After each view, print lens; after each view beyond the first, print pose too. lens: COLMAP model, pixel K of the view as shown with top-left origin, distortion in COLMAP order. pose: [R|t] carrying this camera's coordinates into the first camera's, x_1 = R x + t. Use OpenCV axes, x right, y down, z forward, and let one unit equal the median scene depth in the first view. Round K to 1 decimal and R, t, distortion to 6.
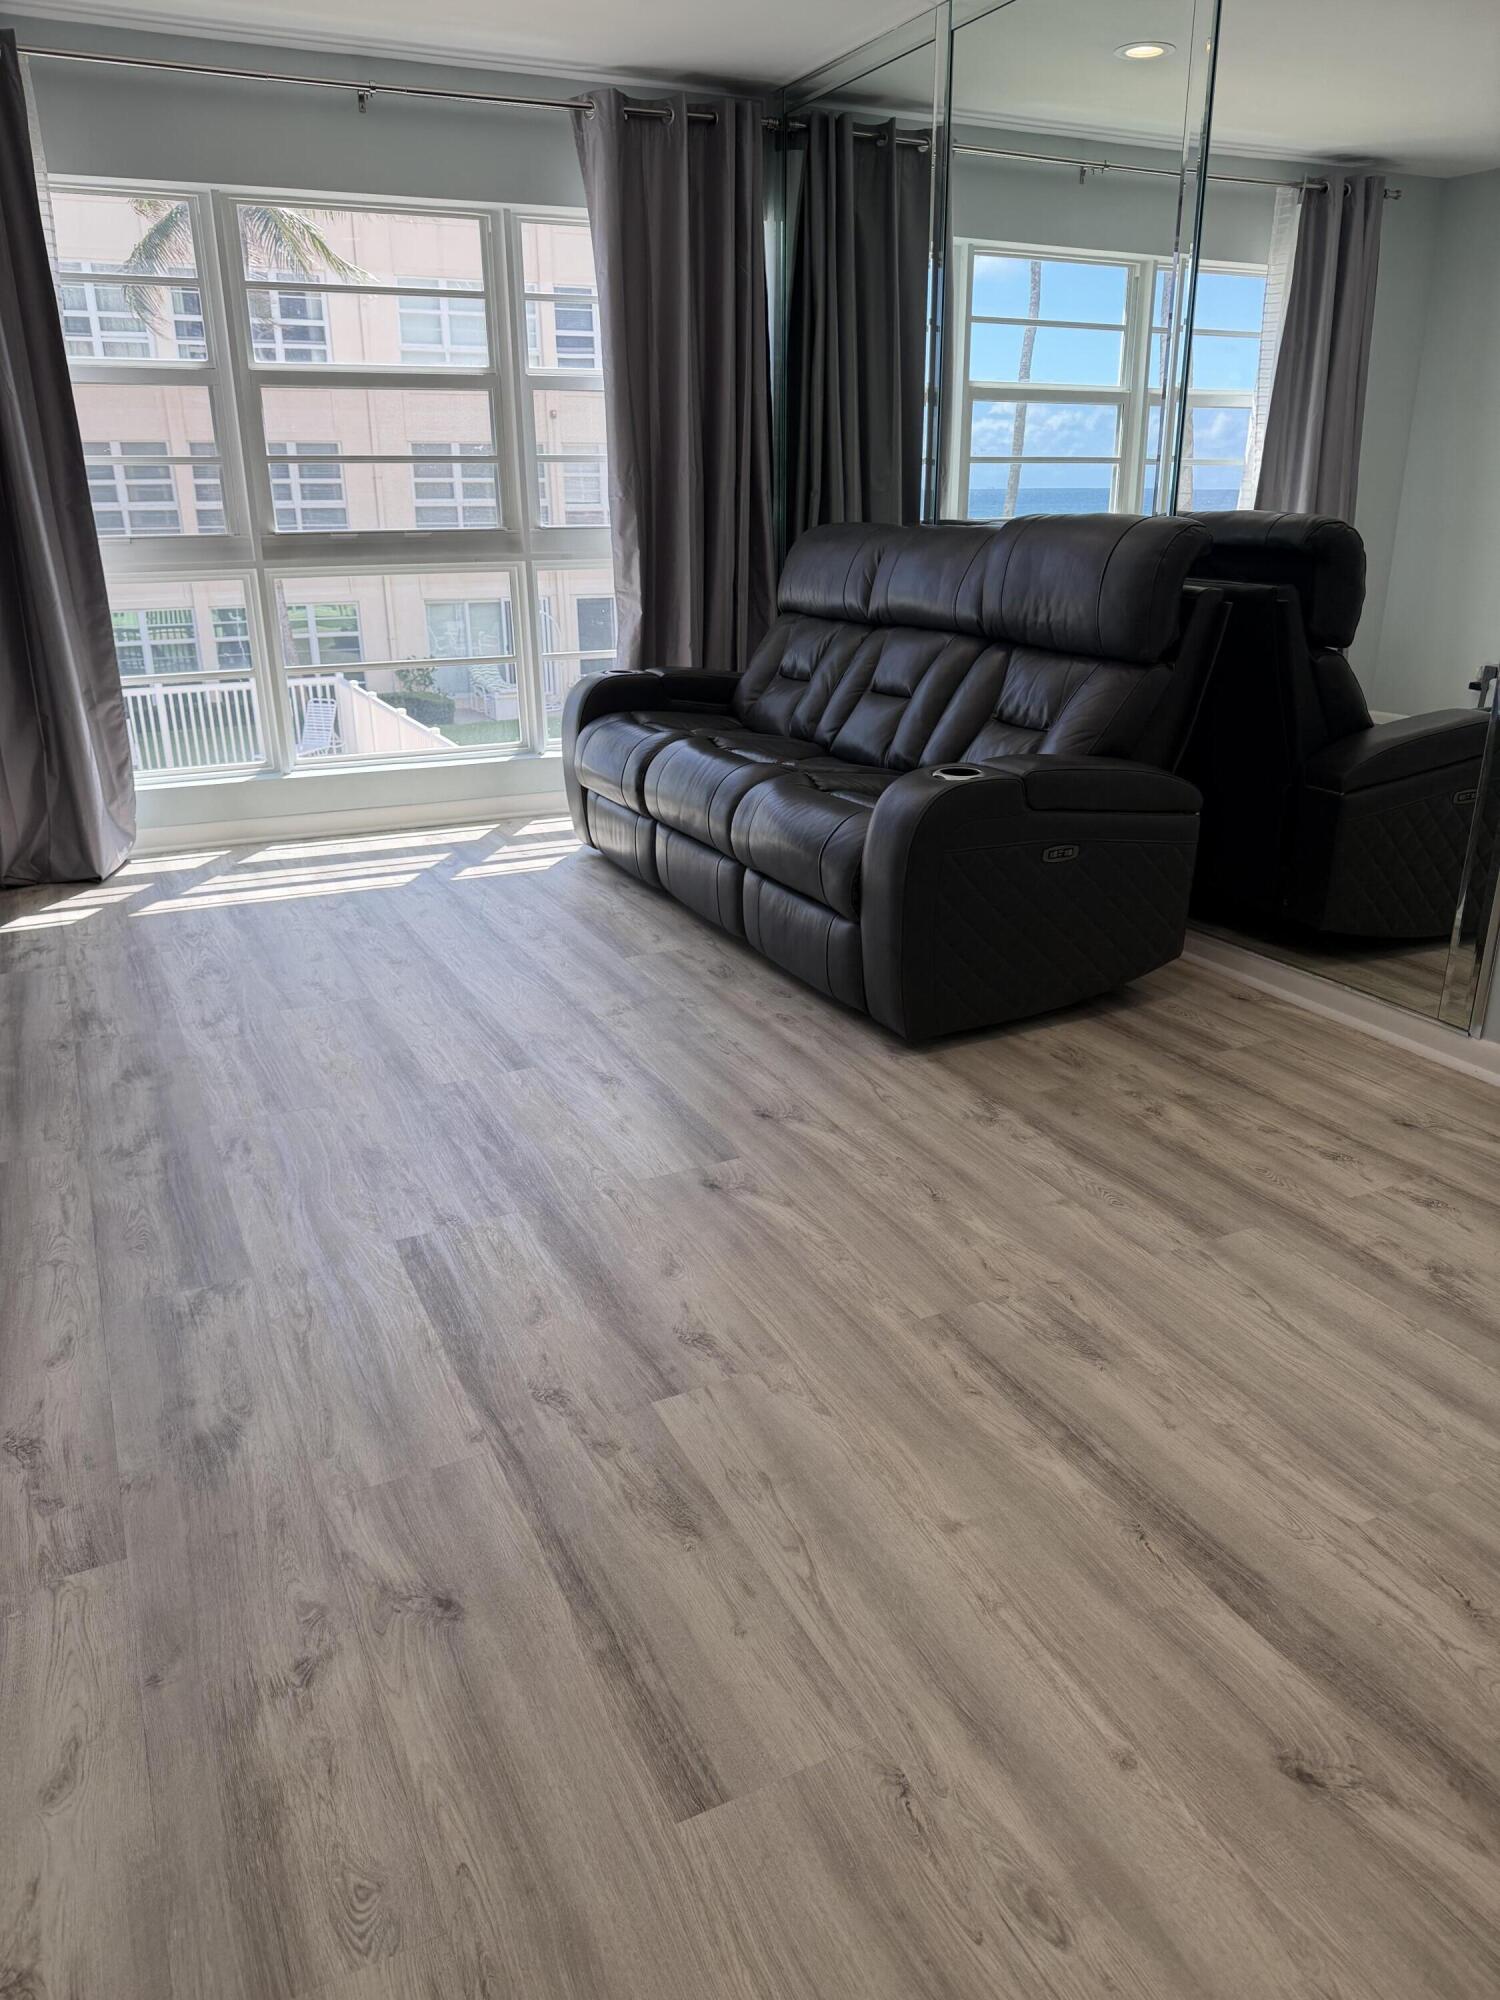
lens RADIAL K [[1392.3, 0, 750.0], [0, 1392.3, 1000.0], [0, 0, 1]] dist [0.103061, -0.139053]
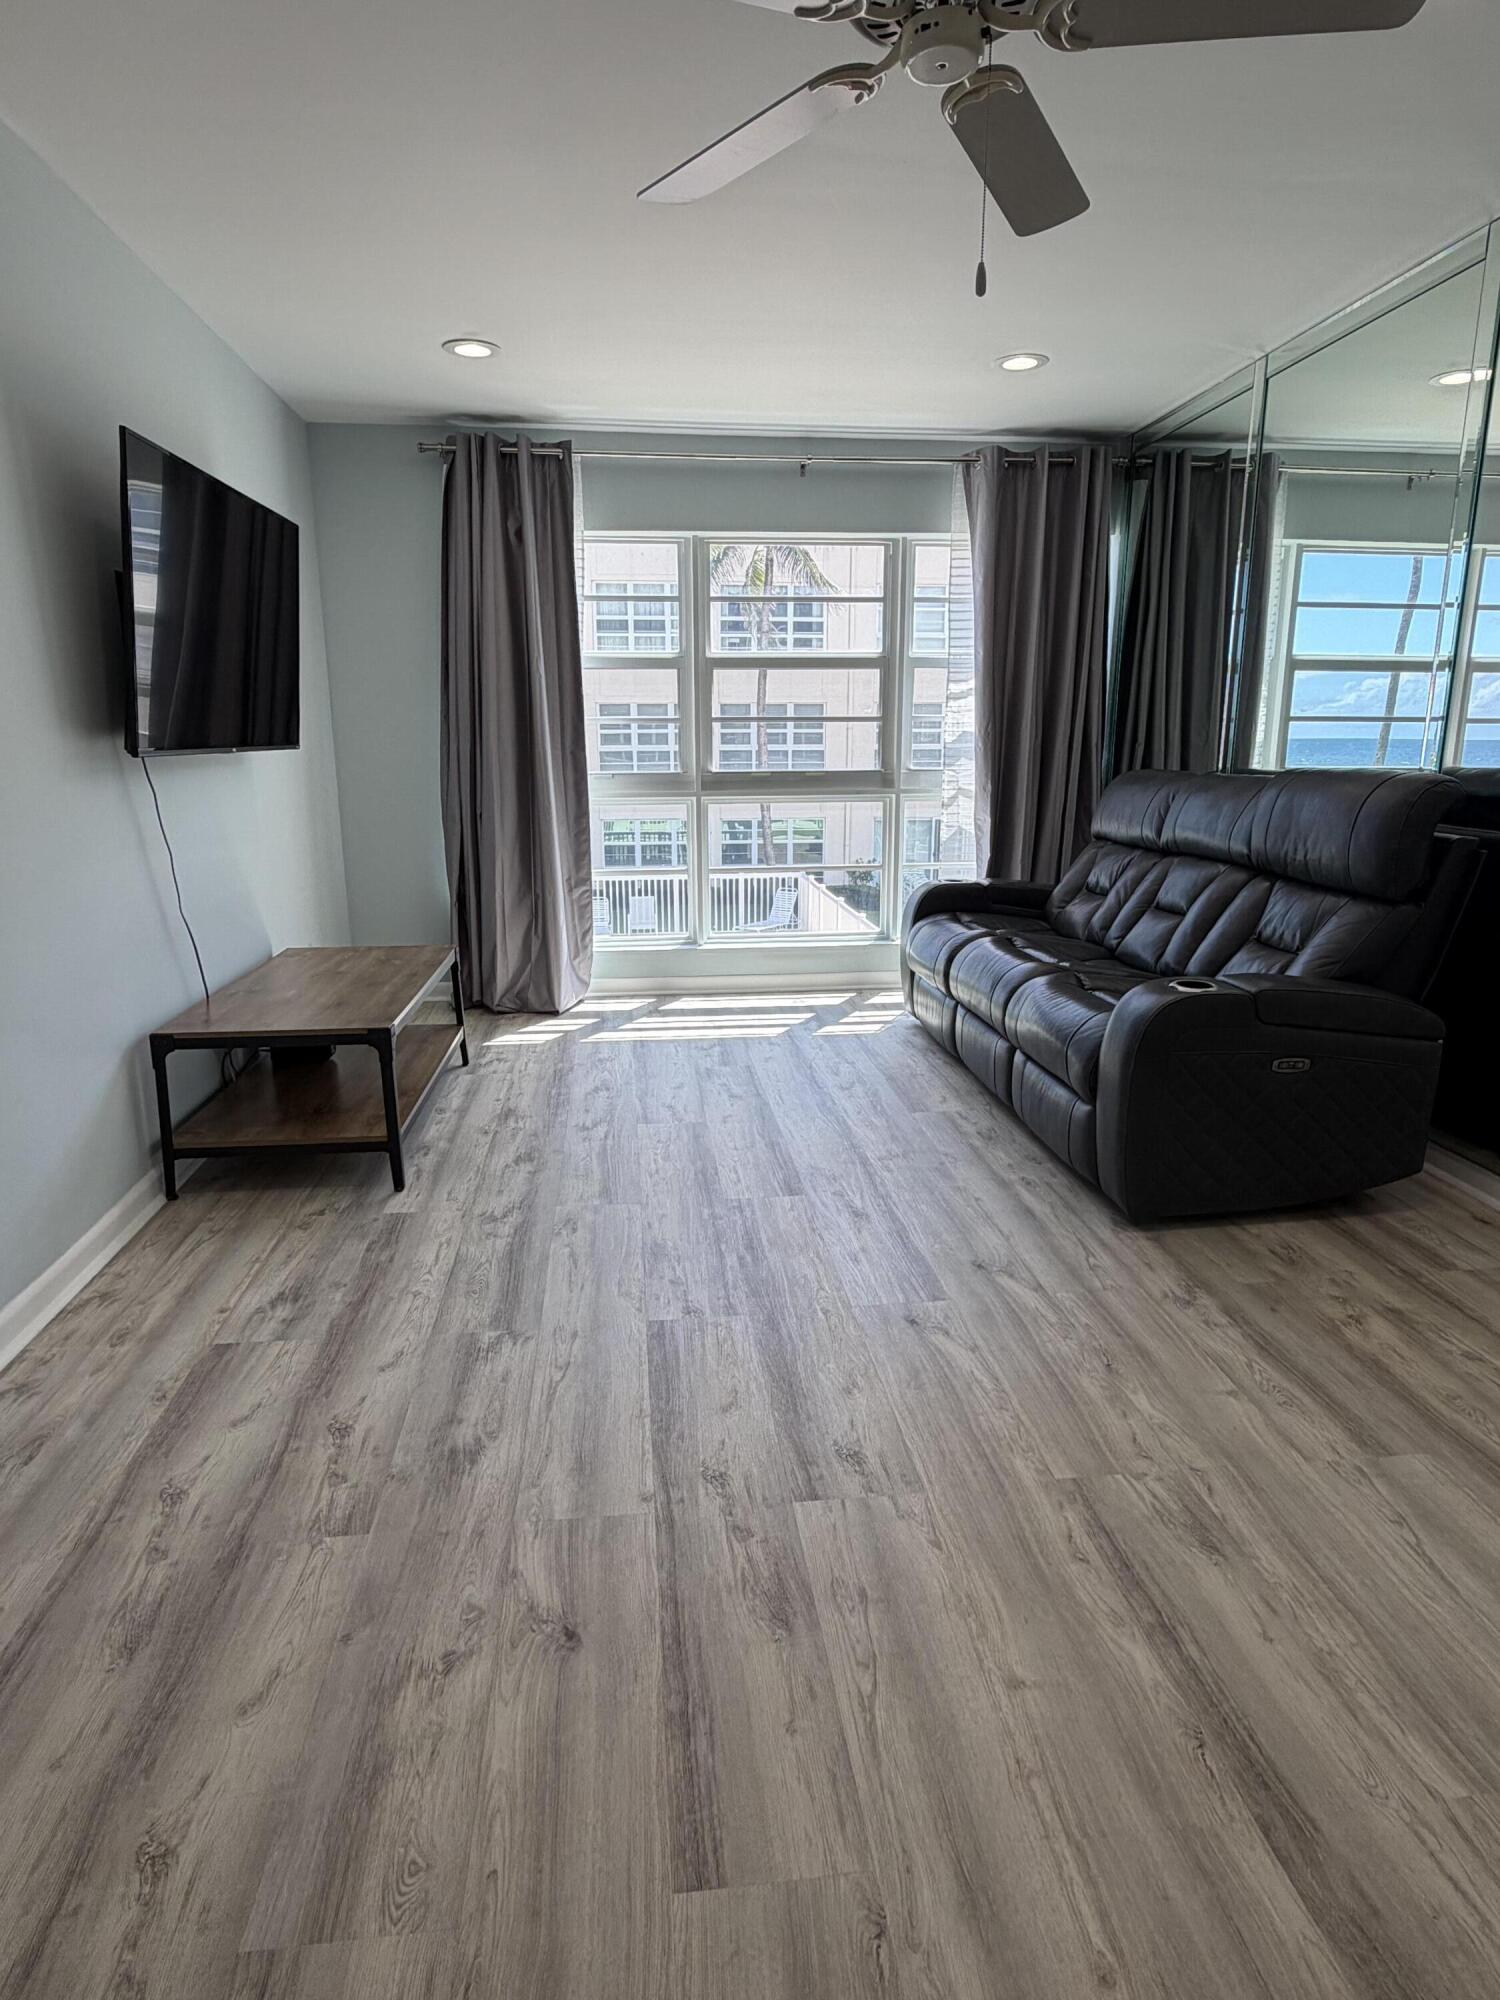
lens RADIAL K [[1122.7, 0, 749.5], [0, 1122.7, 1005.5], [0, 0, 1]] dist [0.000434, 0.003280]
pose [[0.942601, 0.082649, -0.323532, 0.100215], [-0.118082, 0.988785, -0.091437, -0.020004], [0.312347, 0.124392, 0.941789, 0.034501]]
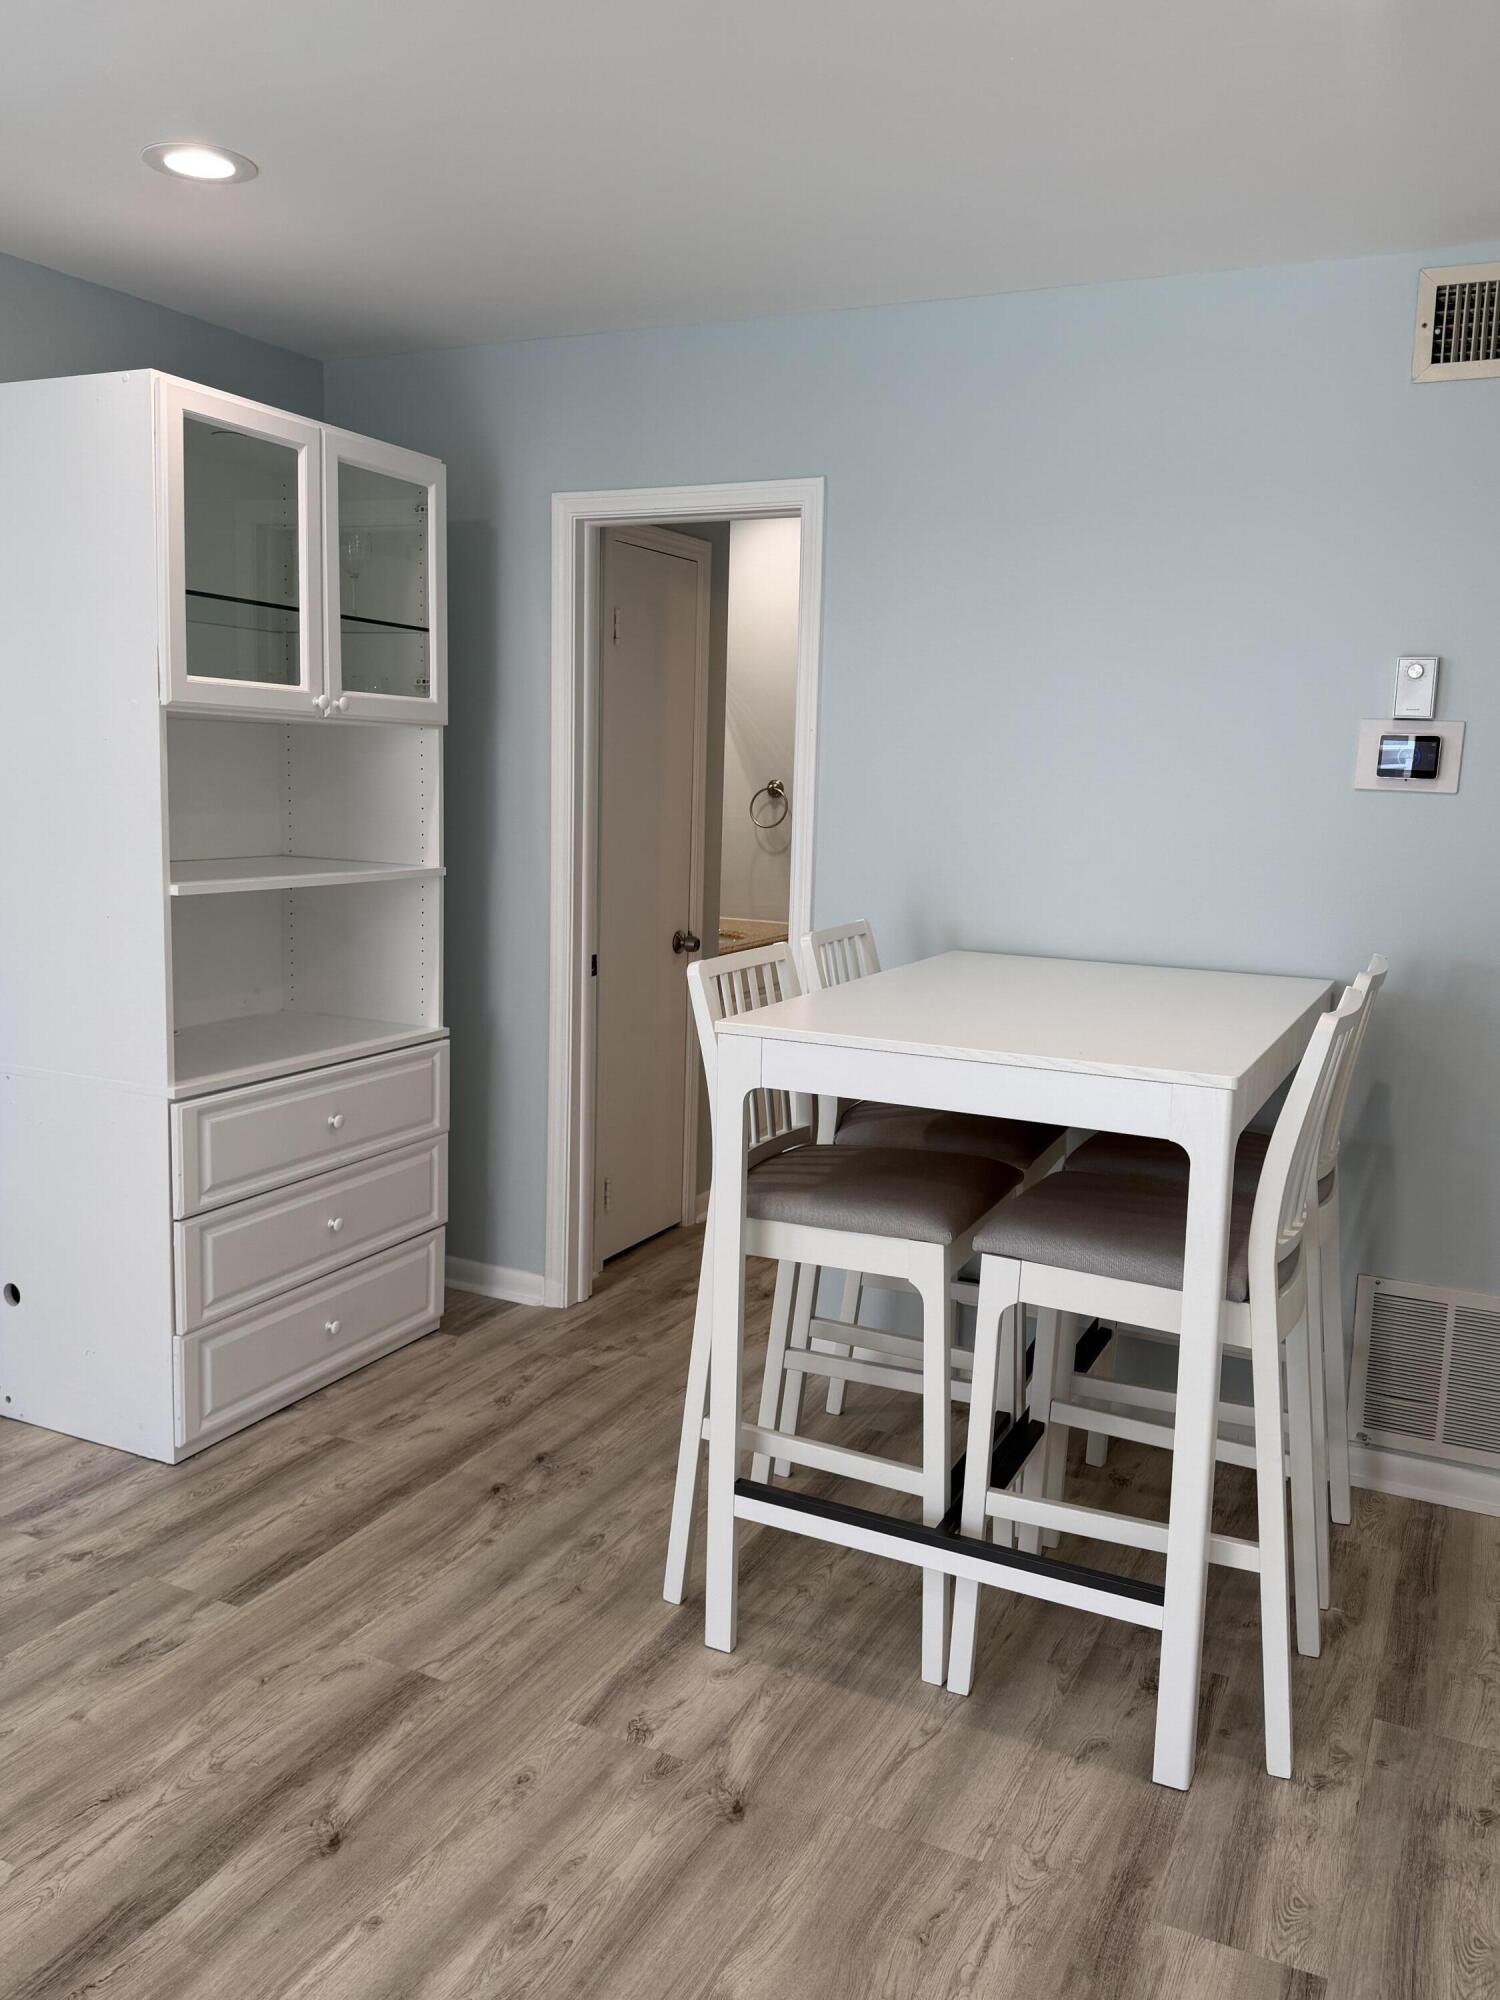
lens RADIAL K [[1562.1, 0, 750.0], [0, 1562.1, 1000.0], [0, 0, 1]] dist [0.046367, -0.070967]
pose [[-0.614183, -0.126901, 0.778893, -0.413976], [0.248904, 0.905458, 0.343791, -0.272176], [-0.748883, 0.405020, -0.524531, 0.506261]]
